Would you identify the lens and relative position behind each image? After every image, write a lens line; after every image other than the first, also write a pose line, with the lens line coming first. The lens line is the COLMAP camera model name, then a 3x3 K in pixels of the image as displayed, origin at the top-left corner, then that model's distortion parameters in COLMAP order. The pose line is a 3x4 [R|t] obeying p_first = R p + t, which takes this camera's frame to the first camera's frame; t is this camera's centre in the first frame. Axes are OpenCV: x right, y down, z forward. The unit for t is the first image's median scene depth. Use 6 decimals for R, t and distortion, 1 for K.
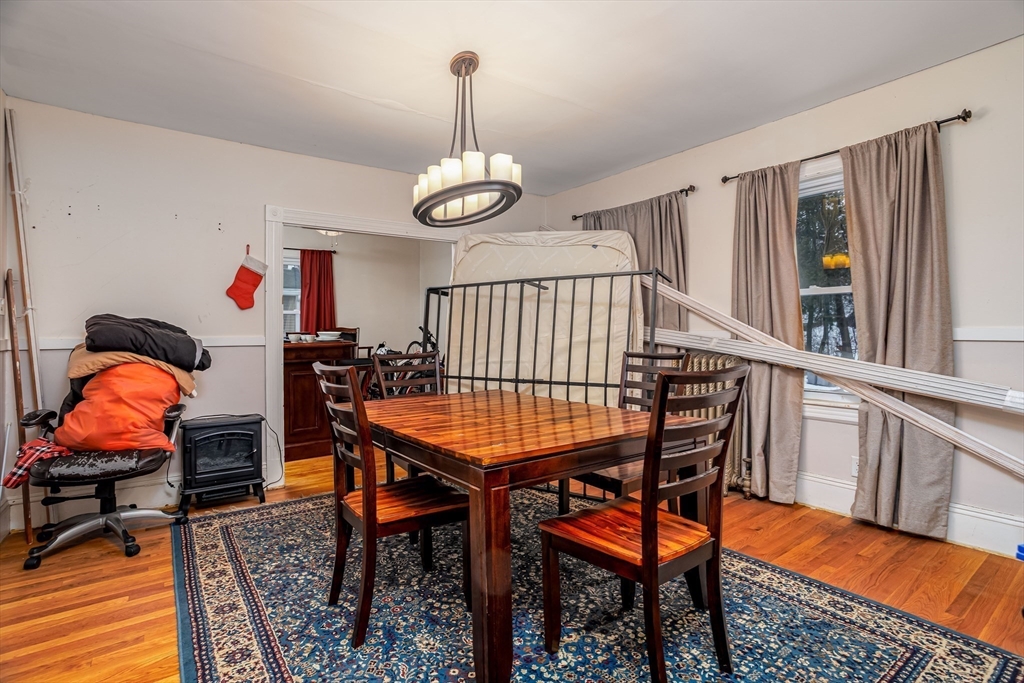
lens RADIAL K [[496.0, 0, 514.4], [0, 496.0, 335.4], [0, 0, 1]] dist [-0.057760, 0.032958]
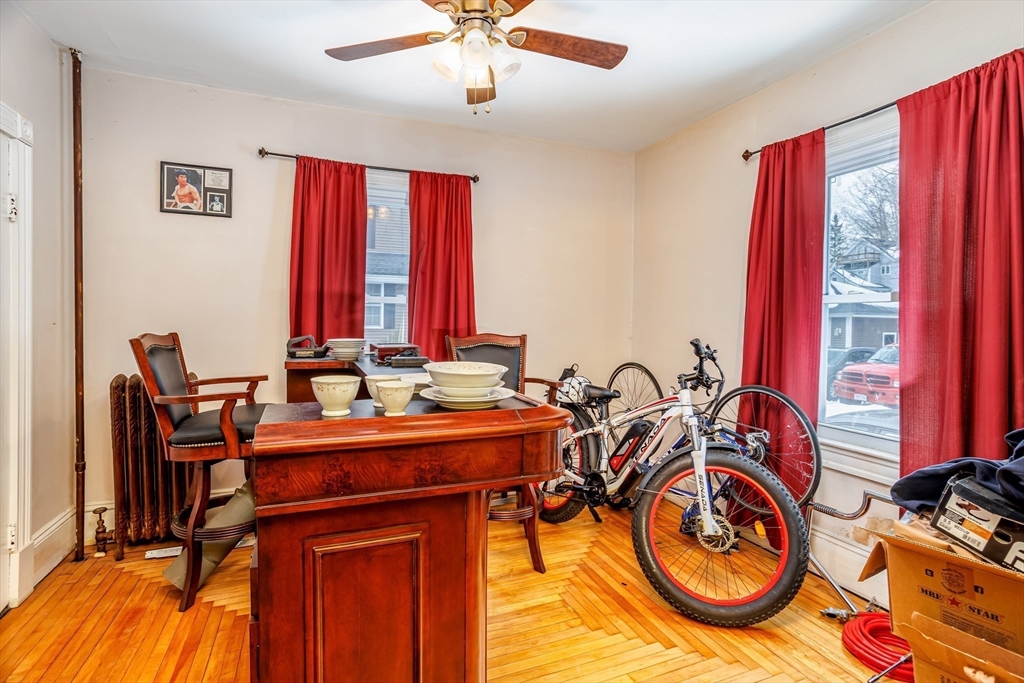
lens RADIAL K [[496.0, 0, 514.4], [0, 496.0, 335.4], [0, 0, 1]] dist [-0.057760, 0.032958]
pose [[0.967279, 0.020168, -0.252913, -0.396766], [-0.016526, 0.999727, 0.016518, -0.041054], [0.253177, -0.011797, 0.967348, 1.049327]]
